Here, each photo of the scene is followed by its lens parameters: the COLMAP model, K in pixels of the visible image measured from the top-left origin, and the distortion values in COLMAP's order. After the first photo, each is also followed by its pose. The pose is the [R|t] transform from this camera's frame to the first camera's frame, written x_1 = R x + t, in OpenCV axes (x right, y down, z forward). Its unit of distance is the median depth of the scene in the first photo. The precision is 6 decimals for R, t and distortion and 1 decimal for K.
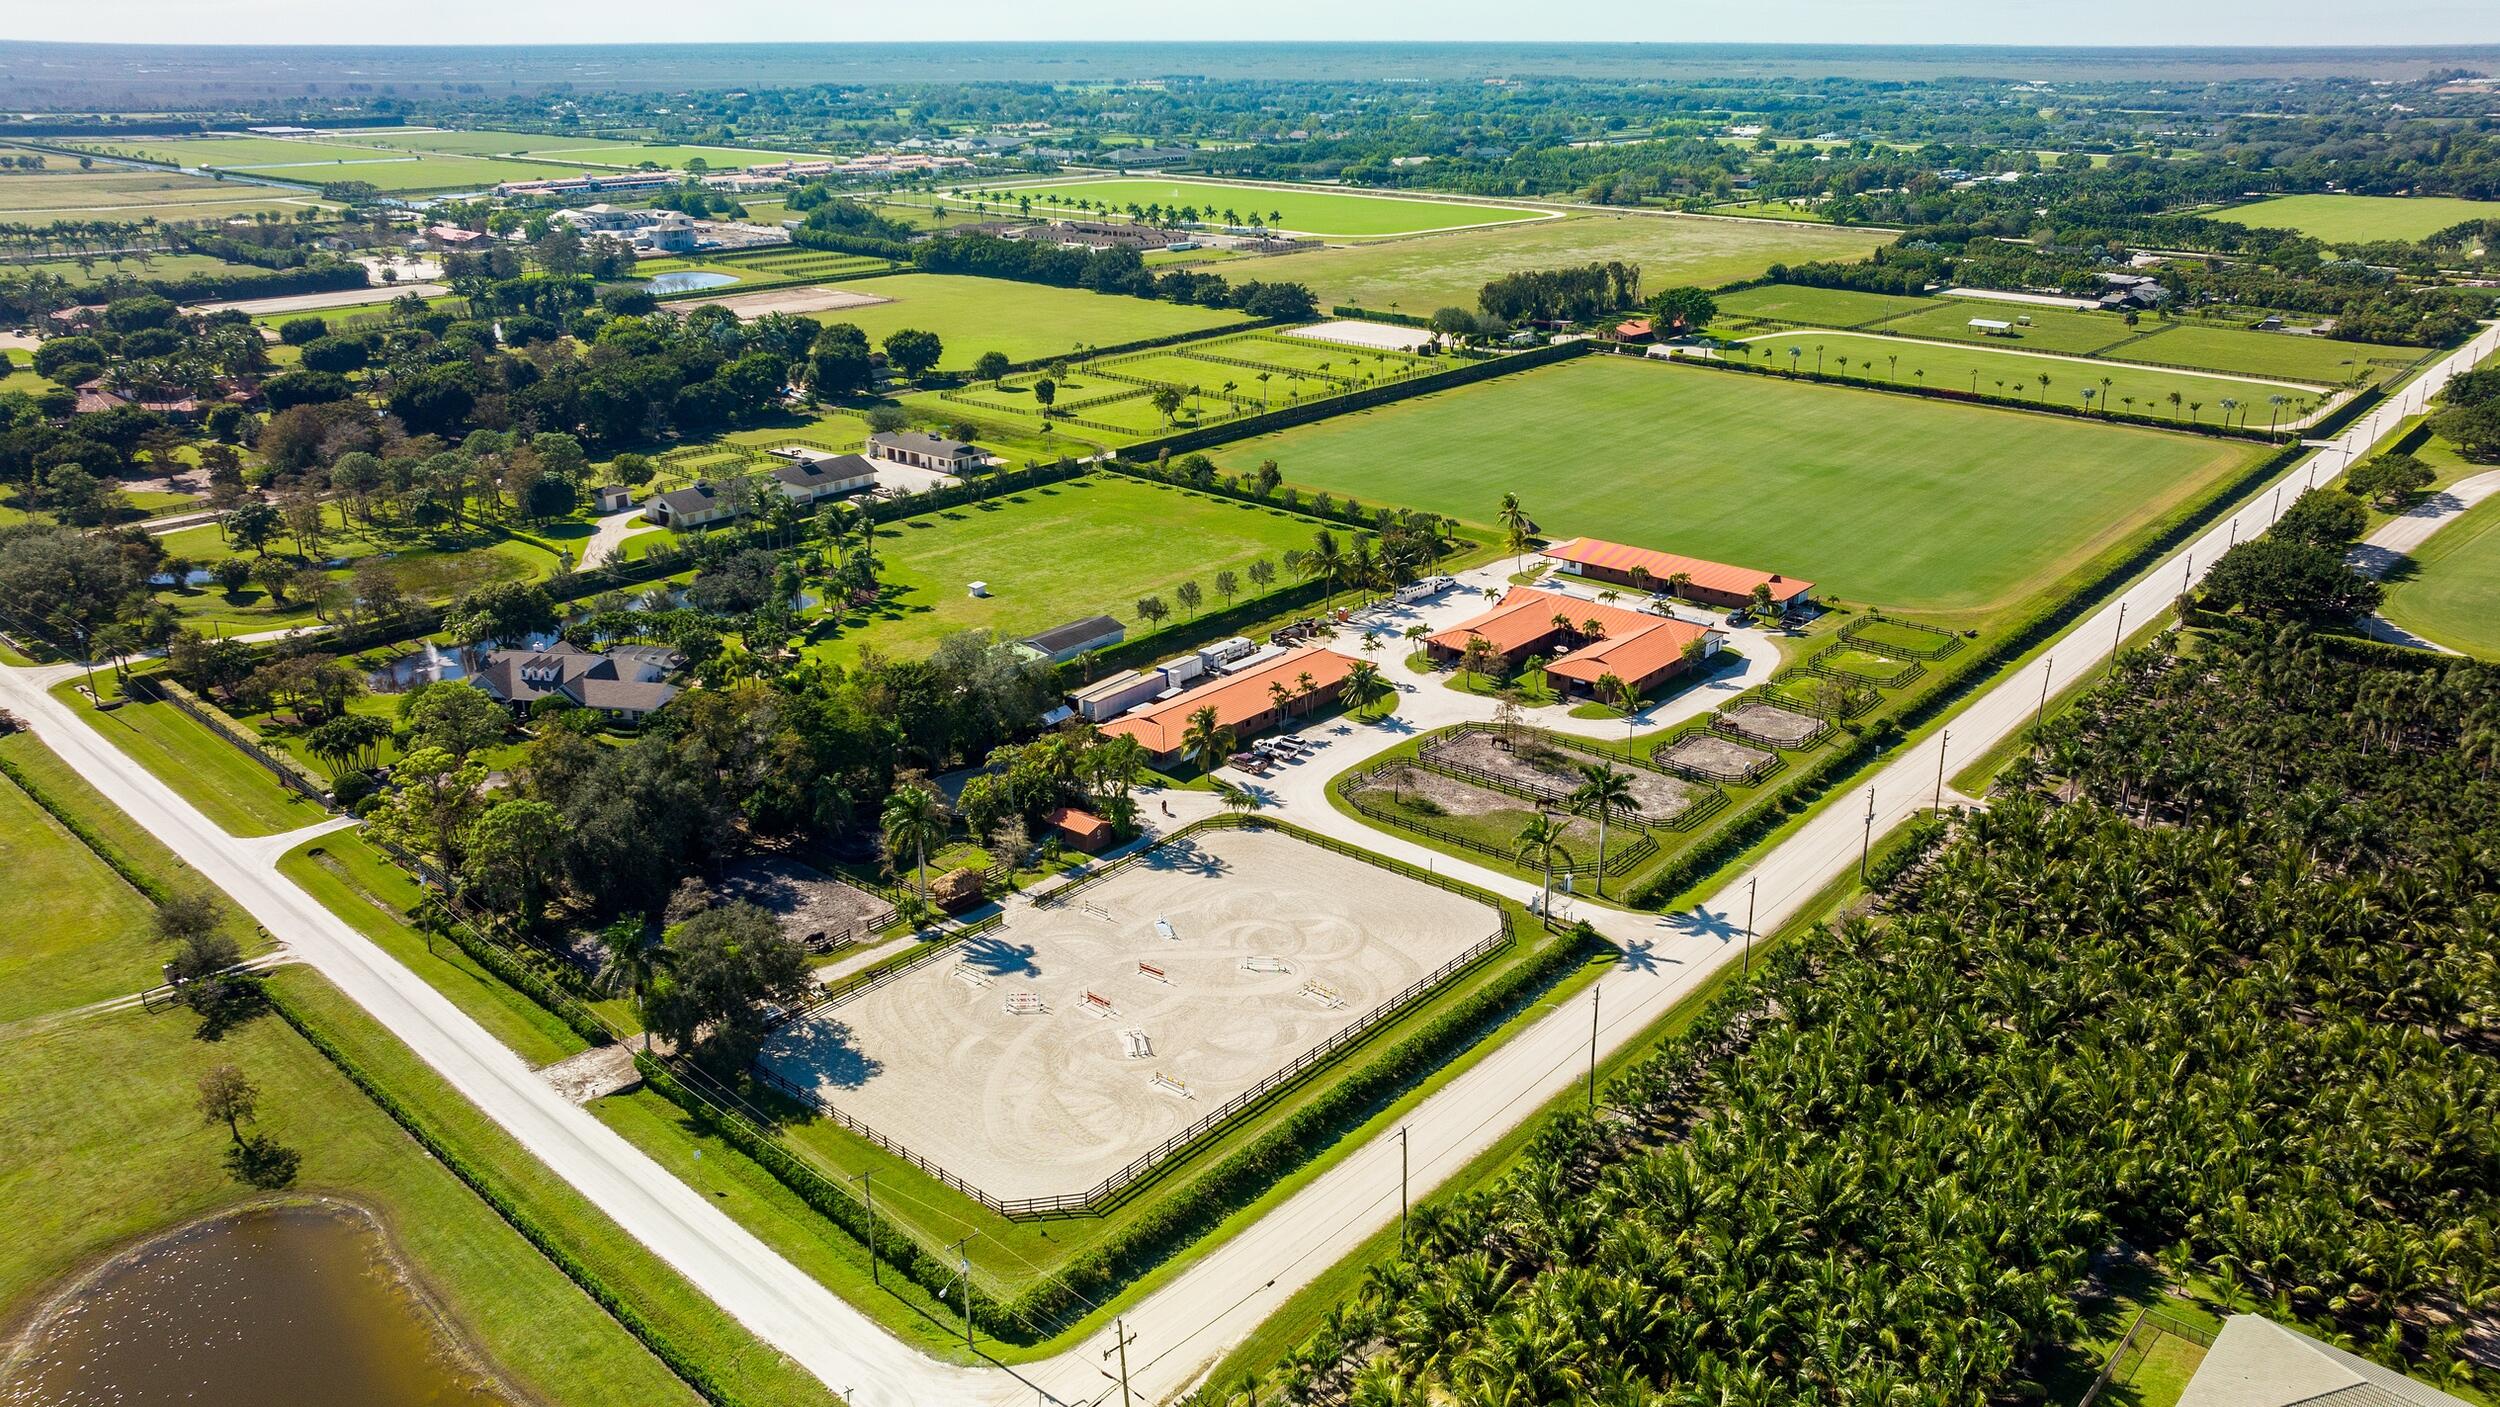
lens RADIAL K [[1811.5, 0, 1250.0], [0, 1811.5, 703.5], [0, 0, 1]] dist [0.003473, 0.000801]
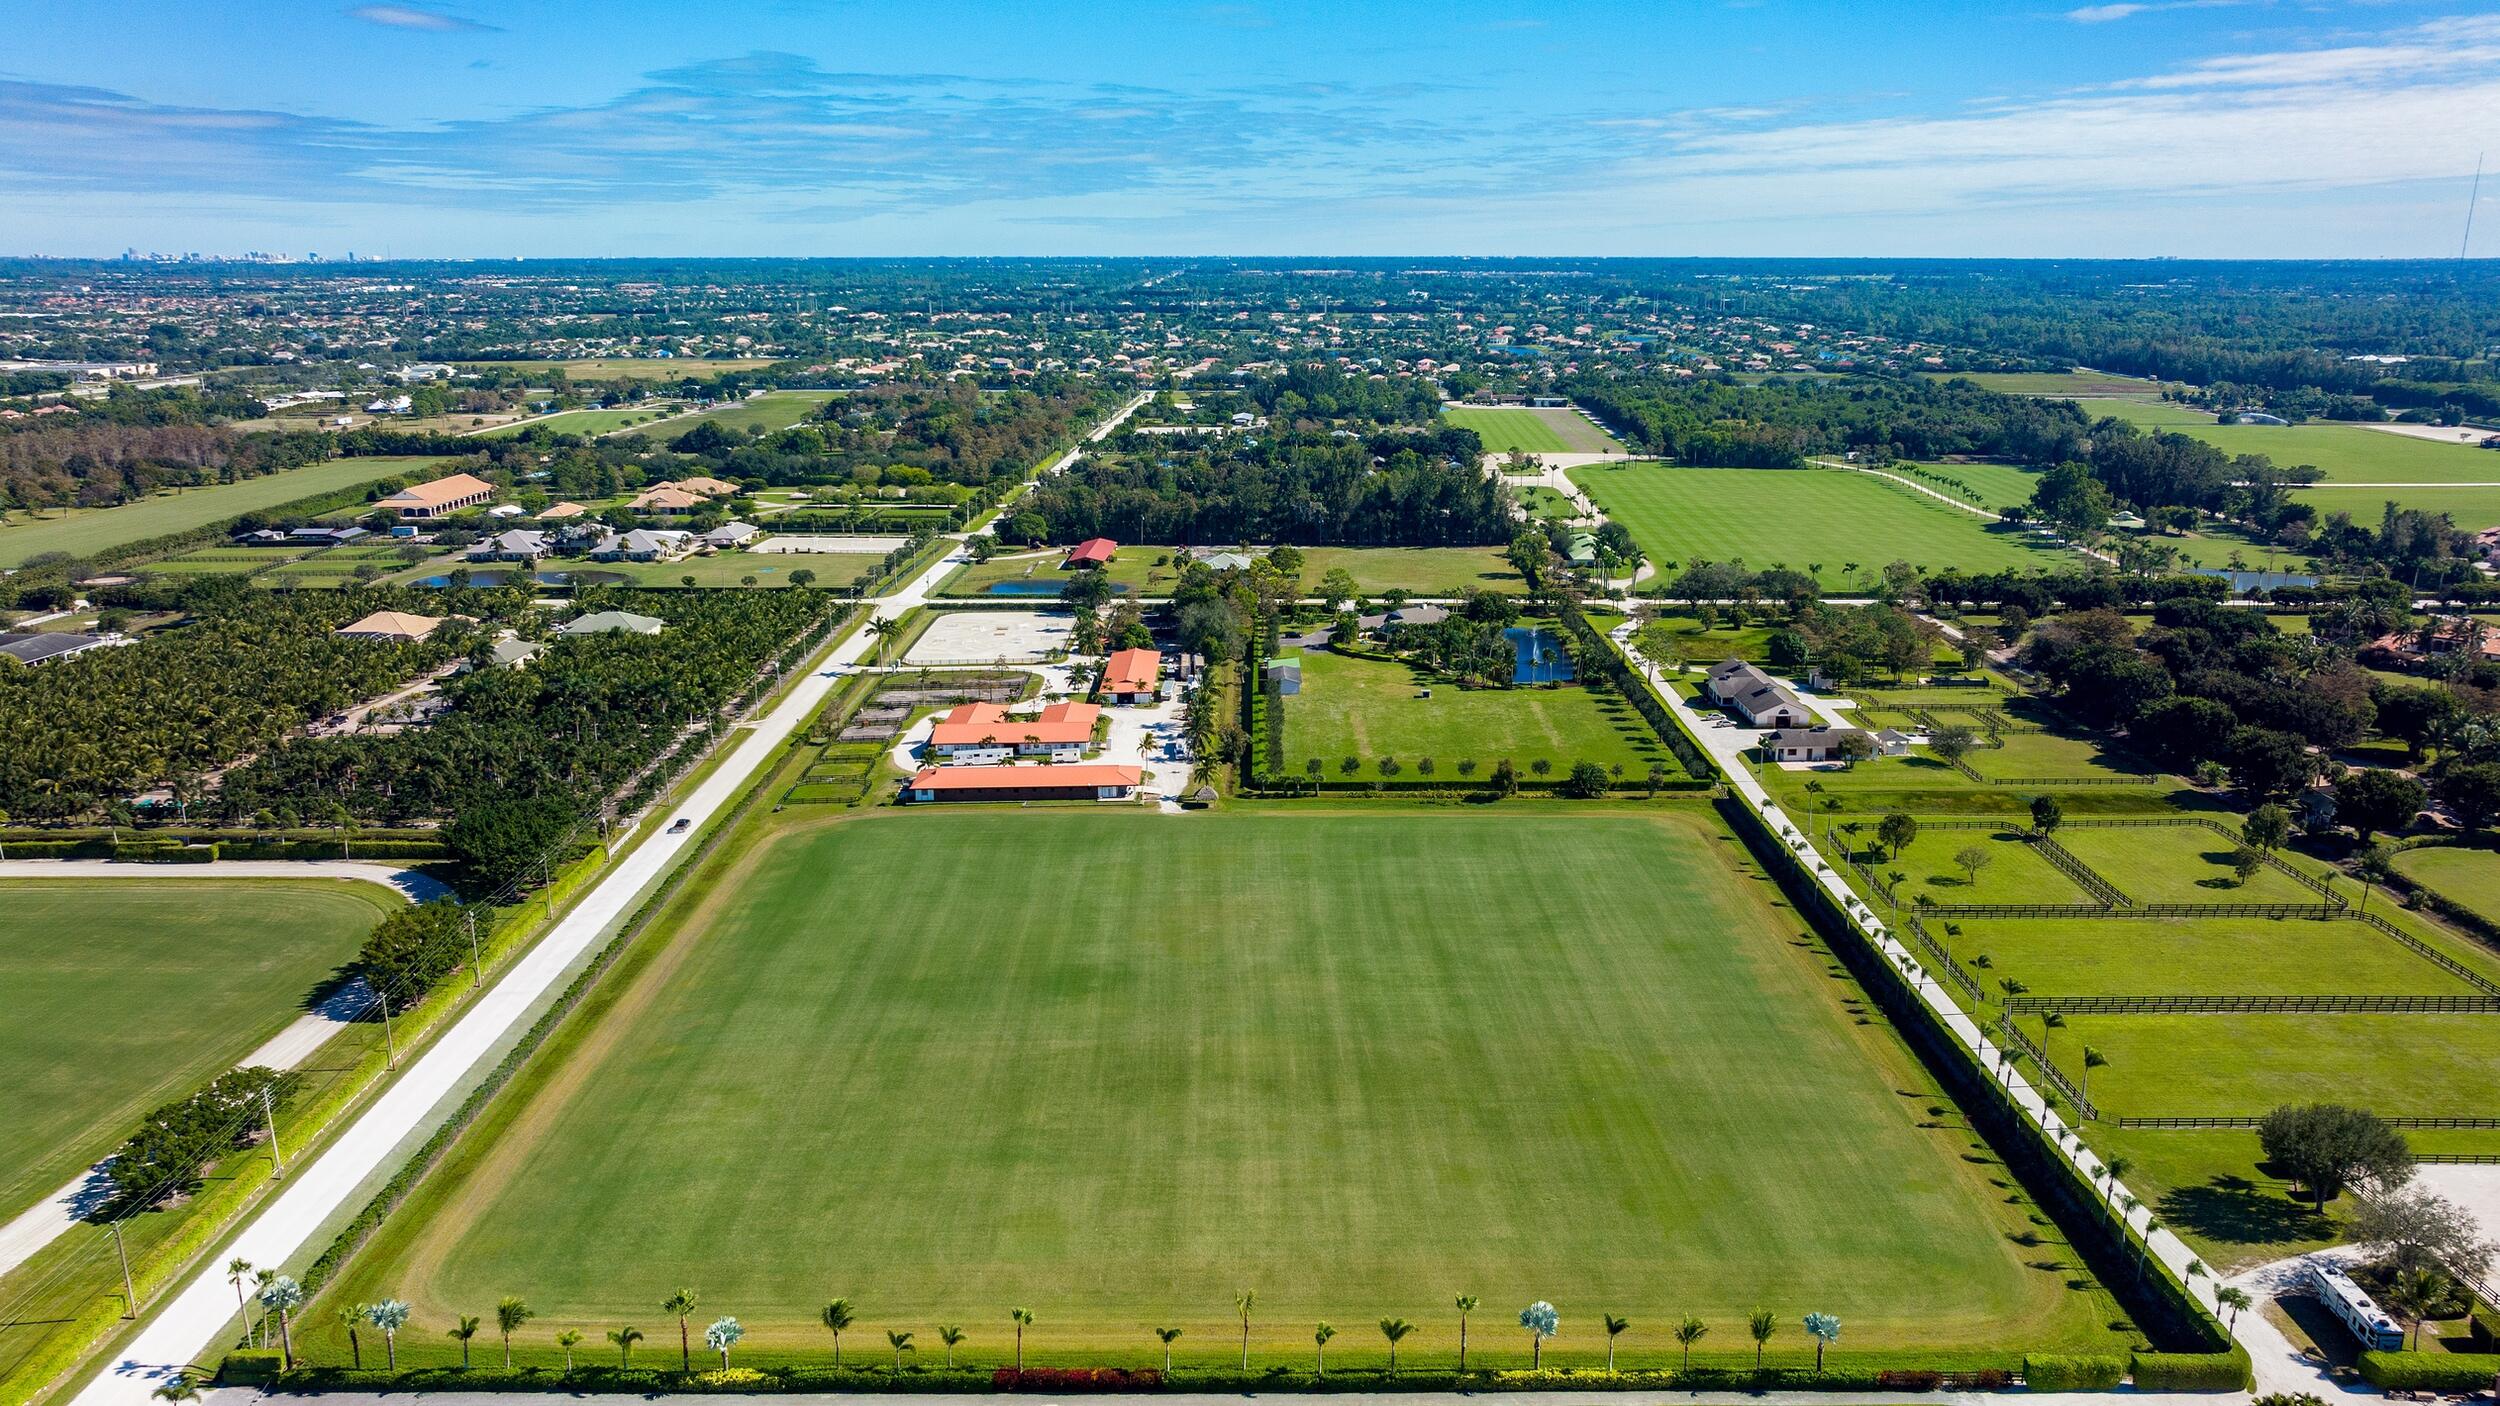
lens RADIAL K [[1855.6, 0, 1331.1], [0, 1855.6, 706.6], [0, 0, 1]] dist [0.004688, 0.002661]
pose [[-0.730417, 0.163599, -0.663119, 0.909942], [-0.238453, 0.848715, 0.472041, -0.752336], [0.640025, 0.502909, -0.580905, 1.859011]]
